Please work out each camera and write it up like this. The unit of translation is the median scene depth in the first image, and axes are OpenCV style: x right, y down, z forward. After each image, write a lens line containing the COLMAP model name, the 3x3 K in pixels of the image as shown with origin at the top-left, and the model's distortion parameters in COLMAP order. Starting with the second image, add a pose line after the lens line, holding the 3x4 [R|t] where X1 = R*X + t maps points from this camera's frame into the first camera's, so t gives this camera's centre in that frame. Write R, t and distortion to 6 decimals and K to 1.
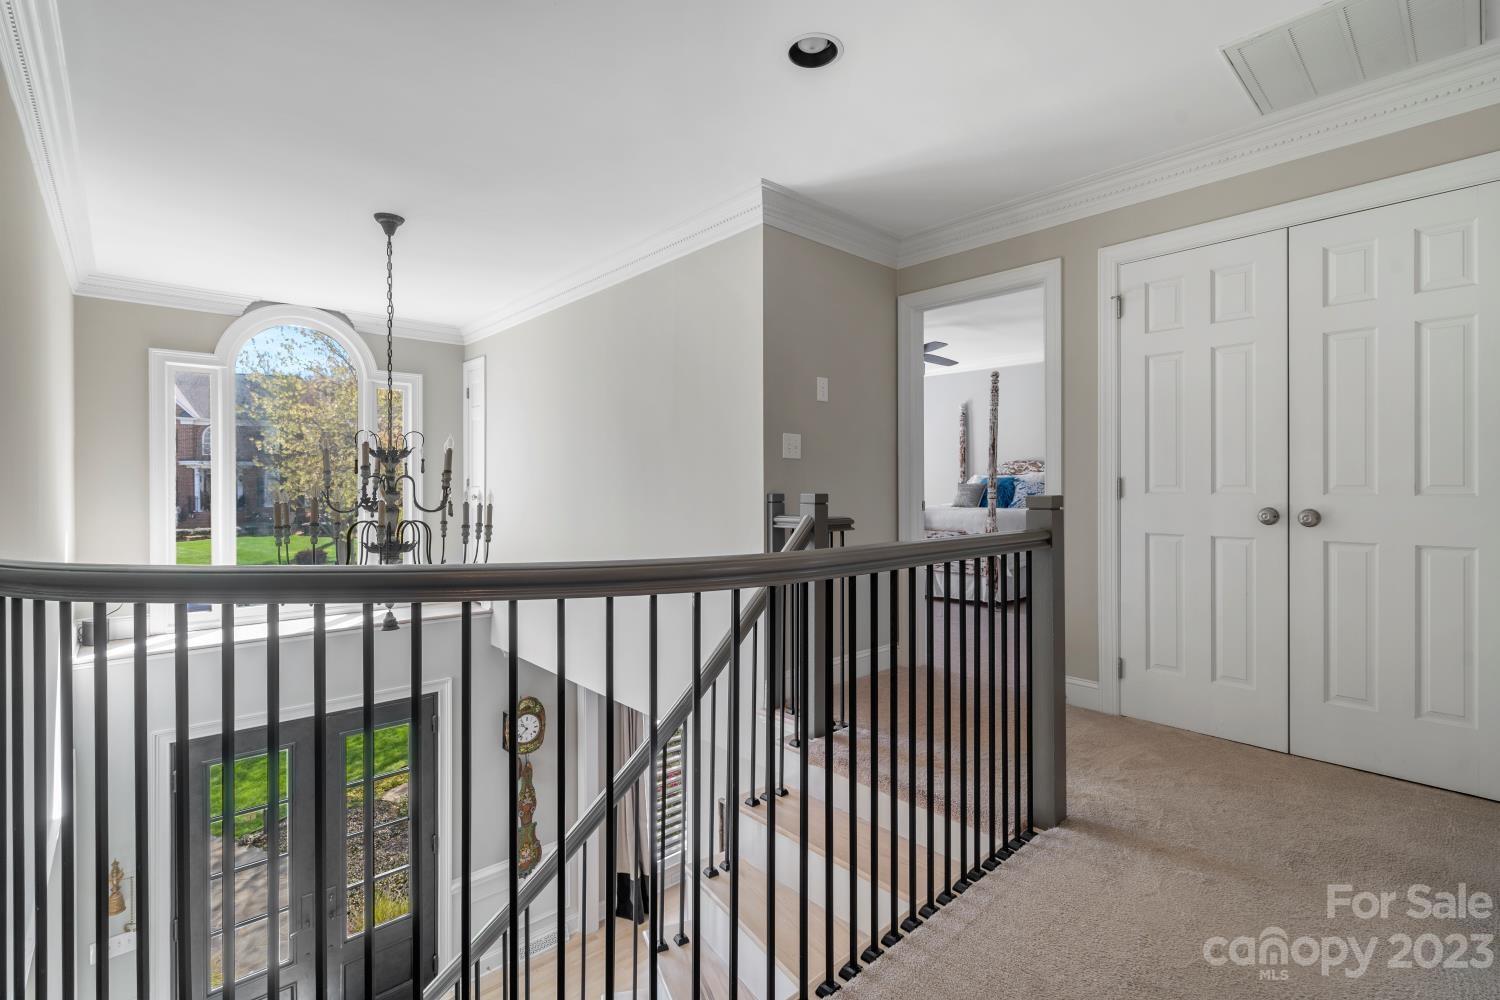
lens RADIAL K [[689.2, 0, 753.0], [0, 689.2, 495.4], [0, 0, 1]] dist [-0.006245, -0.000219]
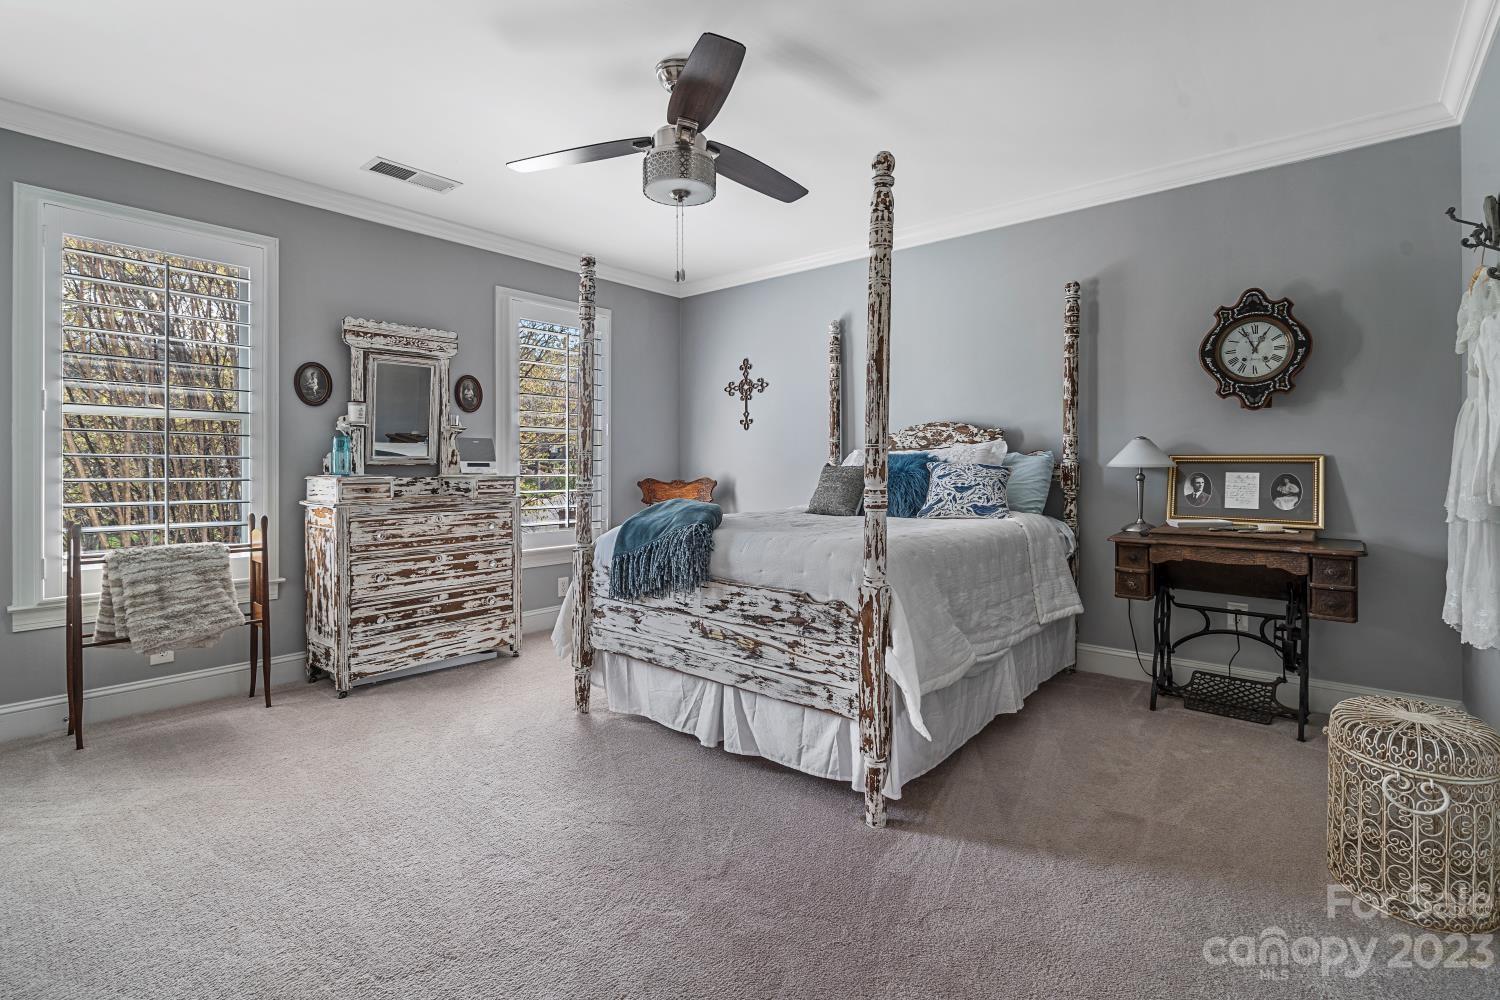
lens RADIAL K [[689.2, 0, 748.0], [0, 689.2, 486.8], [0, 0, 1]] dist [-0.006245, -0.000219]
pose [[0.992593, -0.003765, 0.121428, 0.186402], [0.001952, 0.999885, 0.015047, -0.009779], [-0.121471, -0.014698, 0.992486, 0.510969]]
